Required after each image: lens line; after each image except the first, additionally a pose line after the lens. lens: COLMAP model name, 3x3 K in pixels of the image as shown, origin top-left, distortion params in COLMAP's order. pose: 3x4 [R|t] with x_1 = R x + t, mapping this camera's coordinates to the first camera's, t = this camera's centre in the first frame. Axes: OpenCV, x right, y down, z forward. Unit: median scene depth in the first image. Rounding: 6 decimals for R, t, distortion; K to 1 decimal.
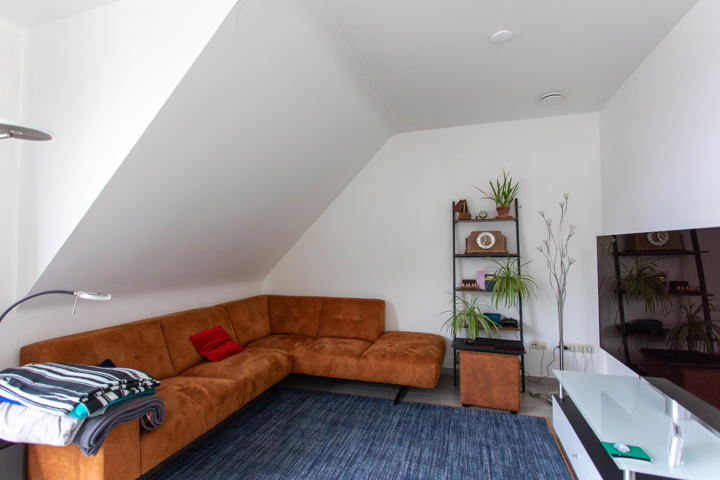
lens RADIAL K [[345.7, 0, 360.0], [0, 345.7, 240.0], [0, 0, 1]] dist [-0.000315, 0.000109]
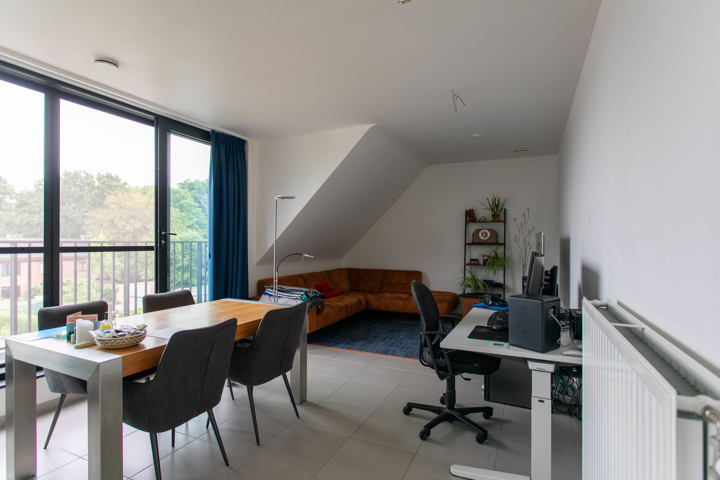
lens RADIAL K [[365.4, 0, 360.0], [0, 365.4, 240.0], [0, 0, 1]] dist [-0.002074, -0.000232]
pose [[0.992072, 0.008177, -0.125404, -0.000619], [-0.004382, 0.999525, 0.030511, -0.023436], [0.125594, -0.029720, 0.991637, -0.773042]]
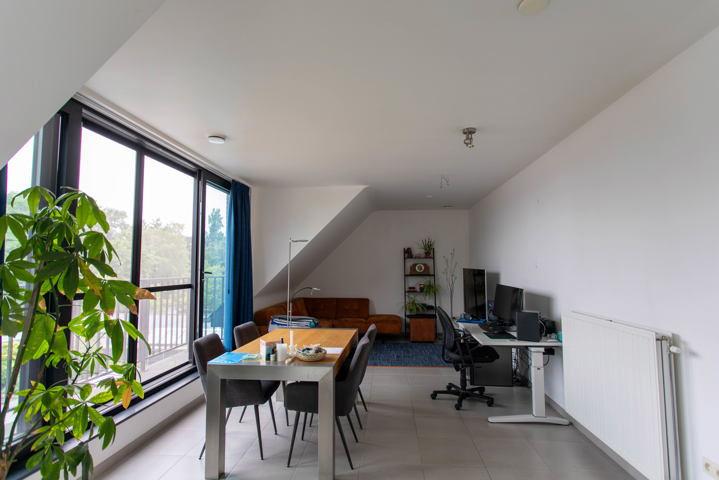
lens RADIAL K [[370.2, 0, 359.5], [0, 370.2, 240.0], [0, 0, 1]] dist [-0.000182, 0.000313]
pose [[0.972588, 0.020248, 0.231653, -0.507460], [-0.010956, 0.999086, -0.041329, -0.070940], [-0.232278, 0.037658, 0.971920, -1.083936]]
